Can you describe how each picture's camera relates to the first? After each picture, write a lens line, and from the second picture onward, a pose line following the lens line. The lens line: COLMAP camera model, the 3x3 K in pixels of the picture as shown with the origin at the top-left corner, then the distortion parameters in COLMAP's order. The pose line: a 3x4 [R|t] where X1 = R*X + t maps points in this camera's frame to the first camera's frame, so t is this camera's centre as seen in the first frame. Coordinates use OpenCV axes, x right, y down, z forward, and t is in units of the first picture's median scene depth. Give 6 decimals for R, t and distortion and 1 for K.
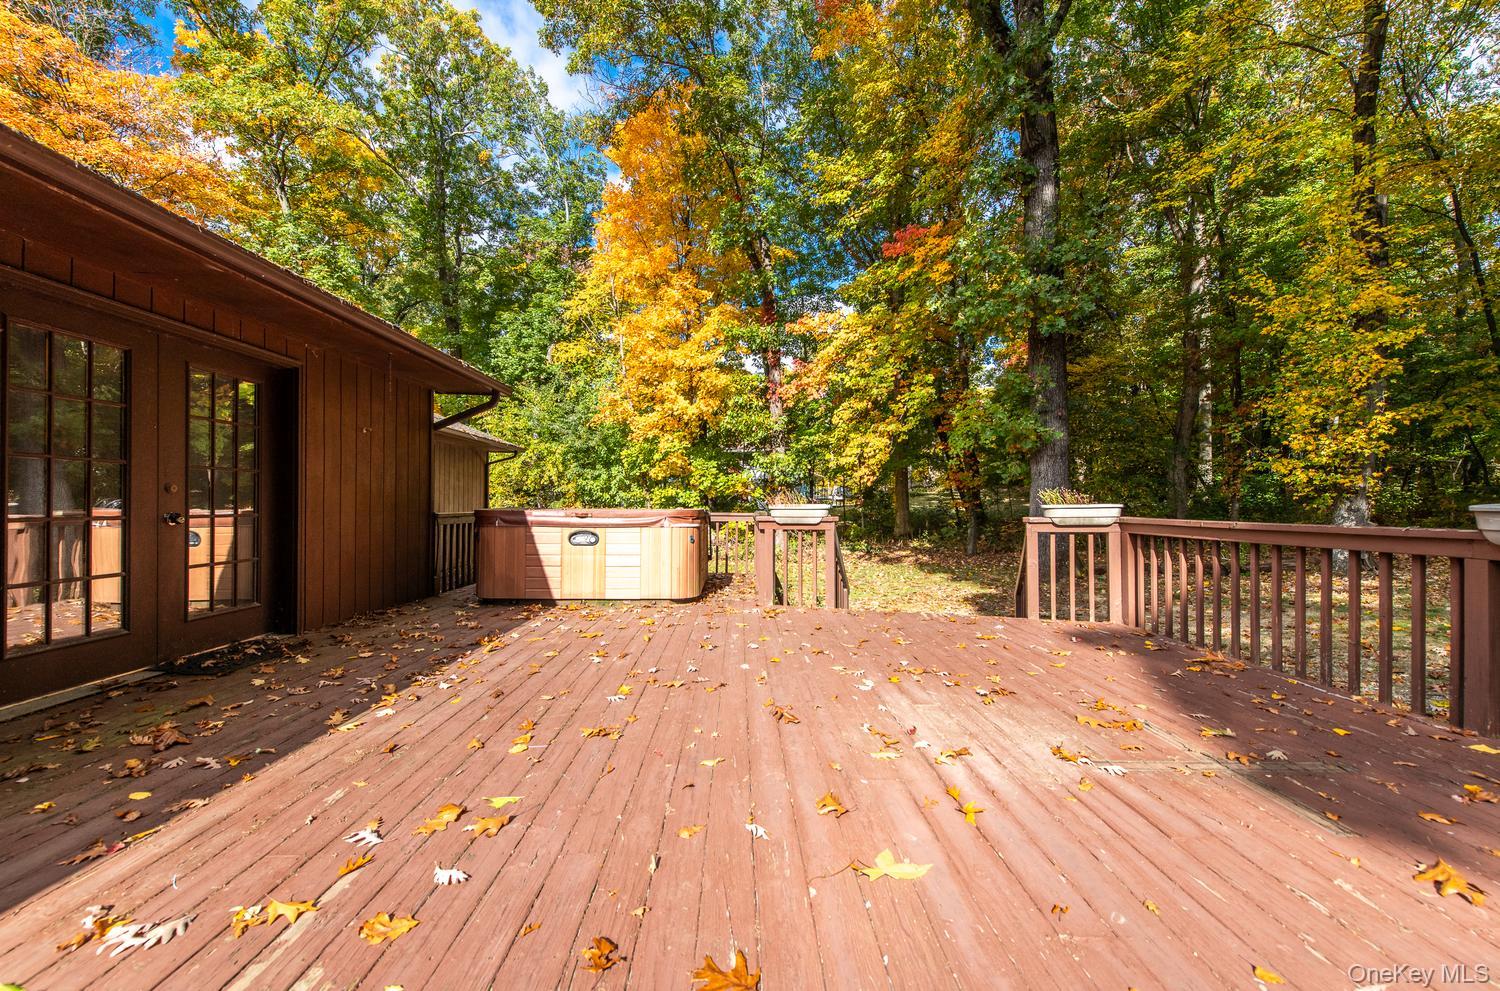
lens RADIAL K [[580.1, 0, 749.6], [0, 580.1, 500.3], [0, 0, 1]] dist [0.015306, -0.004817]
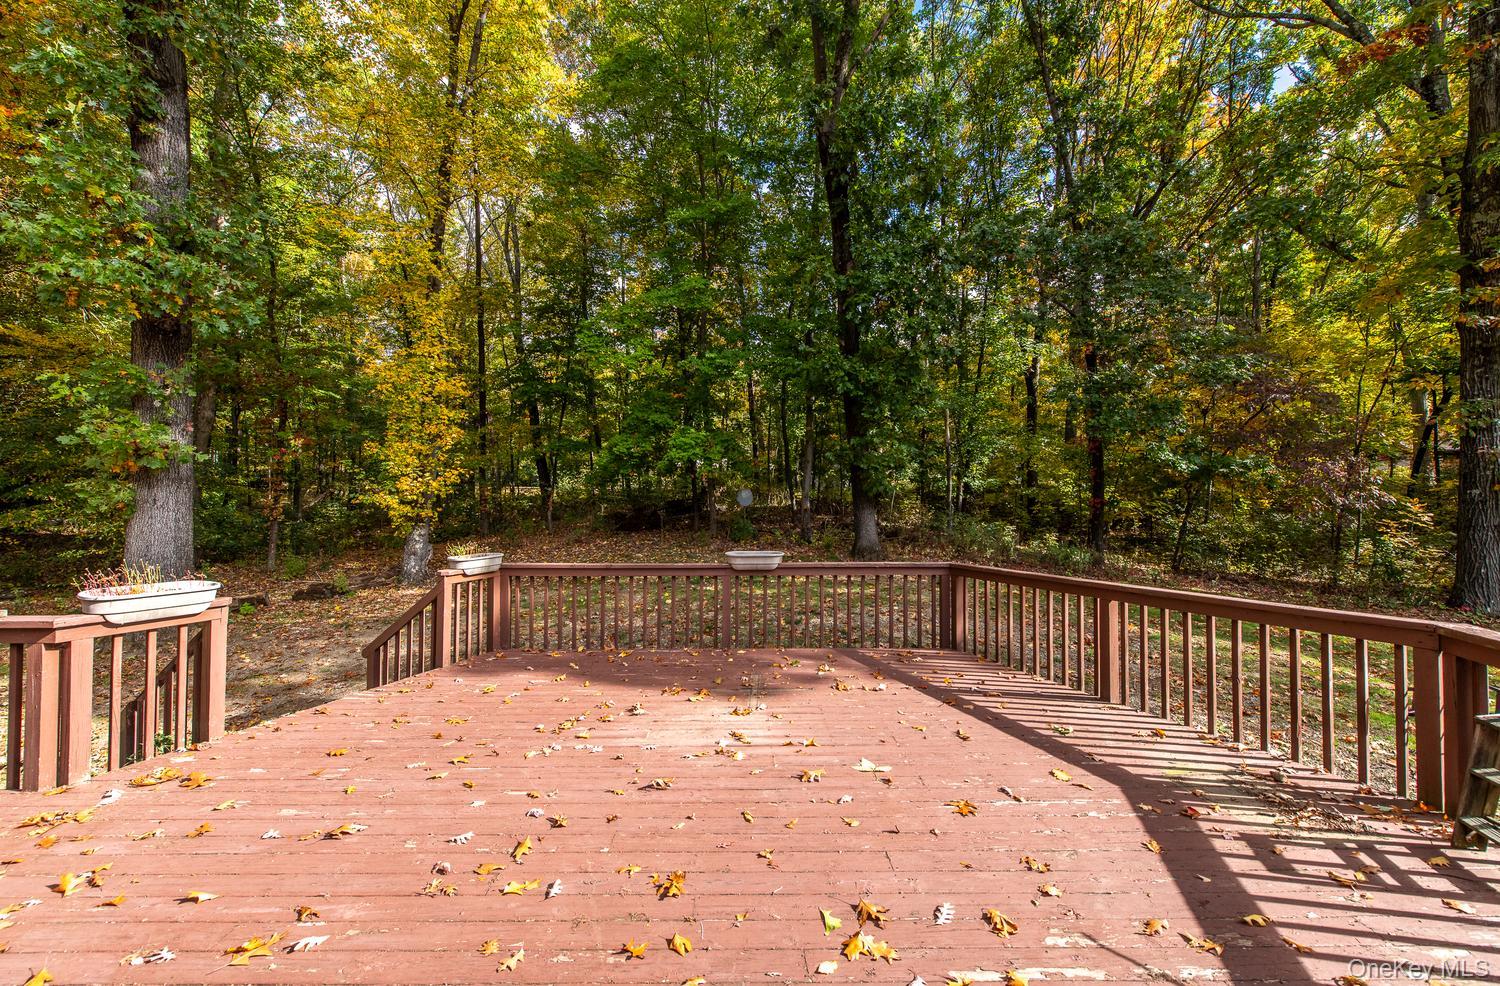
lens RADIAL K [[580.1, 0, 749.6], [0, 580.1, 497.8], [0, 0, 1]] dist [0.015306, -0.004817]
pose [[0.020358, 0.022887, 0.999531, -0.288895], [-0.006729, 0.999718, -0.022755, -0.041814], [-0.999770, -0.006263, 0.020506, 0.219057]]
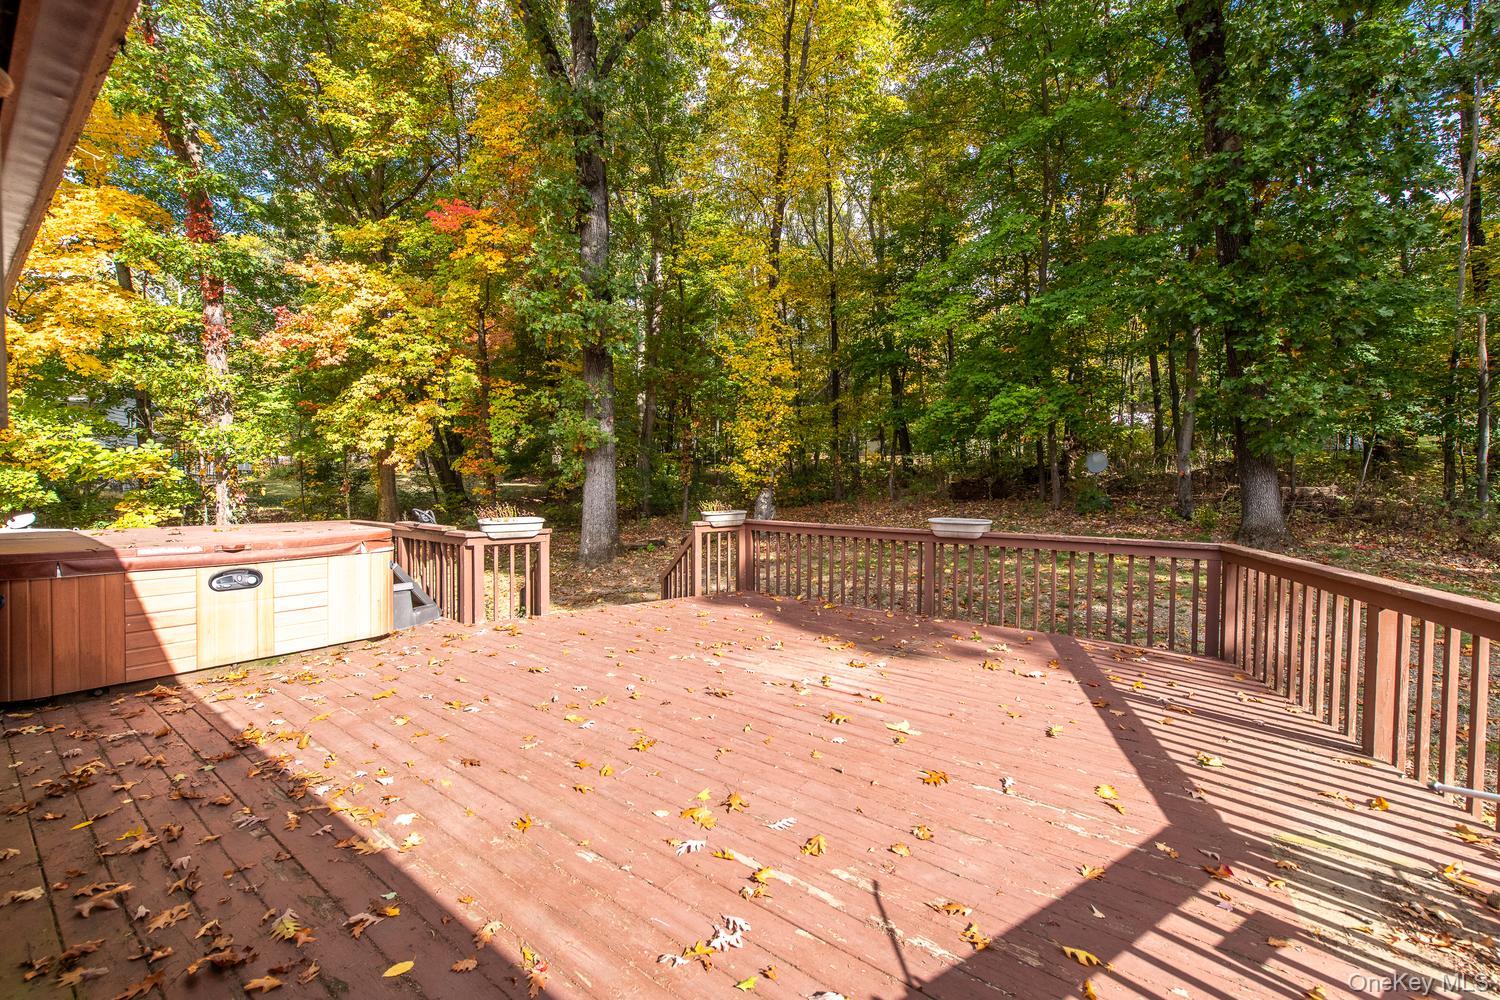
lens RADIAL K [[598.8, 0, 754.8], [0, 598.8, 497.0], [0, 0, 1]] dist [0.007556, -0.000734]
pose [[0.616365, -0.021447, 0.787169, -0.271556], [-0.008340, 0.999395, 0.033759, -0.039302], [-0.787417, -0.027373, 0.615813, 0.017949]]
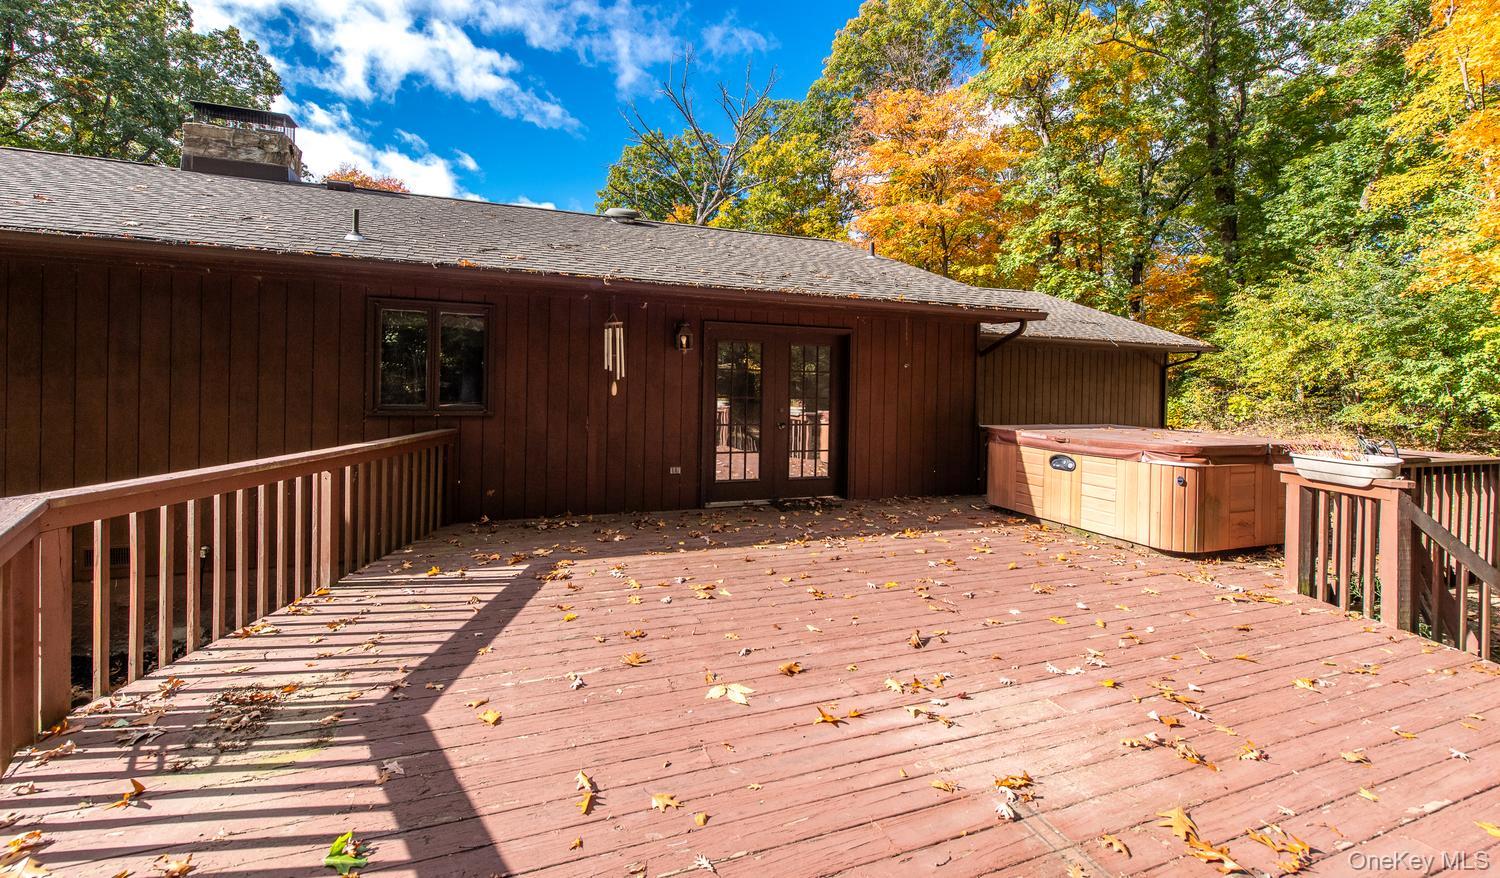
lens RADIAL K [[603.8, 0, 727.9], [0, 603.8, 387.0], [0, 0, 1]] dist [-0.020612, -0.000023]
pose [[0.323336, 0.011171, -0.946218, 0.288476], [-0.014087, 0.999876, 0.006991, -0.036862], [0.946180, 0.011069, 0.323453, 0.068719]]
